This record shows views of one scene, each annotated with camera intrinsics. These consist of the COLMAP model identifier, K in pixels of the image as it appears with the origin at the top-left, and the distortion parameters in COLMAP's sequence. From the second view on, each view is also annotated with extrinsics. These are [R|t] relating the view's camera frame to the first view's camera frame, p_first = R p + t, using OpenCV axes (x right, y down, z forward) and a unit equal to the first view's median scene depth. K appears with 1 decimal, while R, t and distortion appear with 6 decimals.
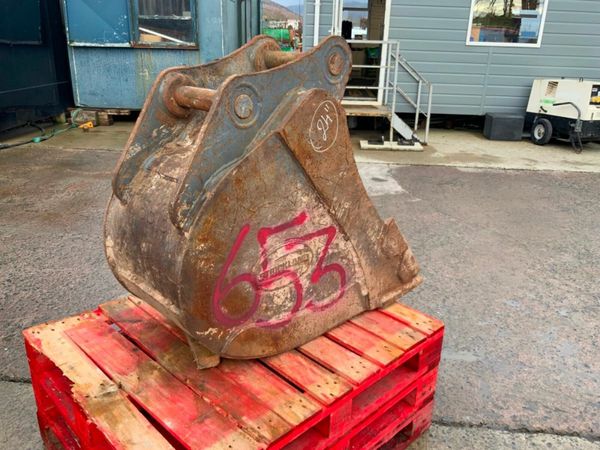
lens RADIAL K [[503.1, 0, 298.0], [0, 503.1, 227.9], [0, 0, 1]] dist [0.062950, -0.120888]
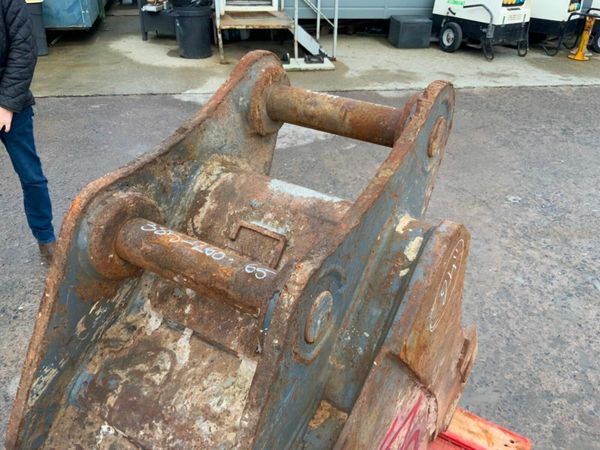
lens RADIAL K [[503.1, 0, 300.6], [0, 503.1, 225.4], [0, 0, 1]] dist [0.062950, -0.120888]
pose [[0.966217, -0.132278, 0.221196, -0.040974], [0.083926, 0.972950, 0.215234, -0.081215], [-0.243683, -0.189399, 0.951182, 0.121379]]
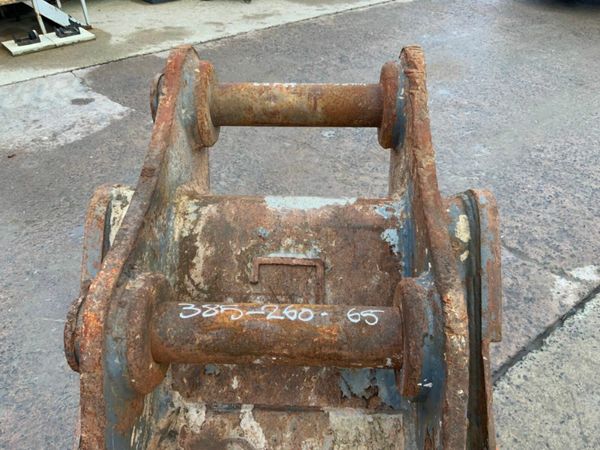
lens RADIAL K [[503.1, 0, 299.3], [0, 503.1, 225.2], [0, 0, 1]] dist [0.062950, -0.120888]
pose [[0.725785, -0.431861, 0.535474, -0.070595], [0.261858, 0.893232, 0.365468, -0.096705], [-0.636134, -0.125033, 0.761380, 0.156534]]
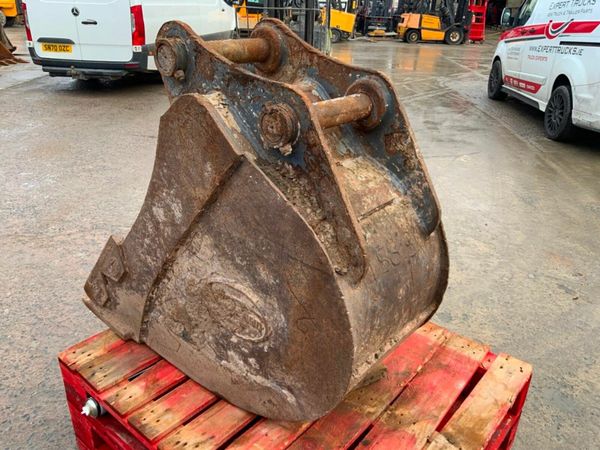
lens RADIAL K [[503.1, 0, 299.2], [0, 503.1, 224.5], [0, 0, 1]] dist [0.062950, -0.120888]
pose [[-0.100582, -0.437893, 0.893383, -0.210855], [0.319749, 0.836075, 0.445803, -0.103917], [-0.942149, 0.330498, 0.055922, 0.229005]]
